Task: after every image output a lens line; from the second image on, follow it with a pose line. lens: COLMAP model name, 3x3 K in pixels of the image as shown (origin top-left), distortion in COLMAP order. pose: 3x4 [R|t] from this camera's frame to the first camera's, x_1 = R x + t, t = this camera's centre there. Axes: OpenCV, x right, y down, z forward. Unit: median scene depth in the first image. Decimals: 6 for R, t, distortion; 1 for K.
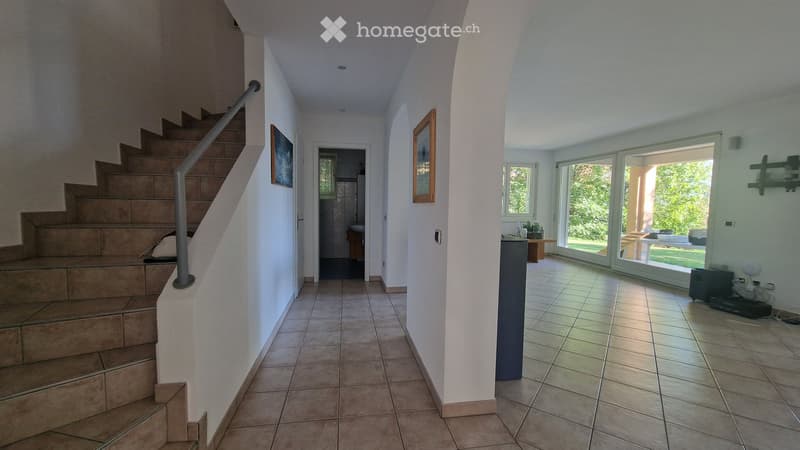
lens RADIAL K [[336.1, 0, 400.0], [0, 336.1, 225.0], [0, 0, 1]] dist [0.002369, -0.000085]
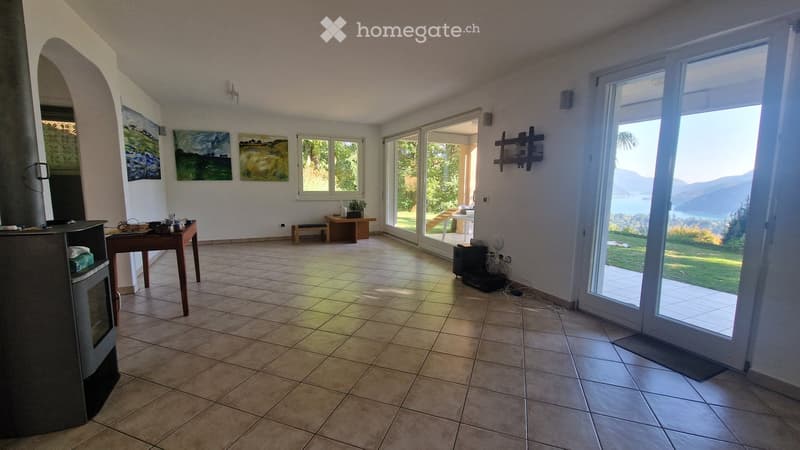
lens RADIAL K [[336.1, 0, 400.0], [0, 336.1, 225.0], [0, 0, 1]] dist [0.002369, -0.000085]
pose [[0.963244, -0.037005, 0.266067, 0.393258], [0.019876, 0.997569, 0.066785, -0.000426], [-0.267891, -0.059042, 0.961638, 0.073840]]
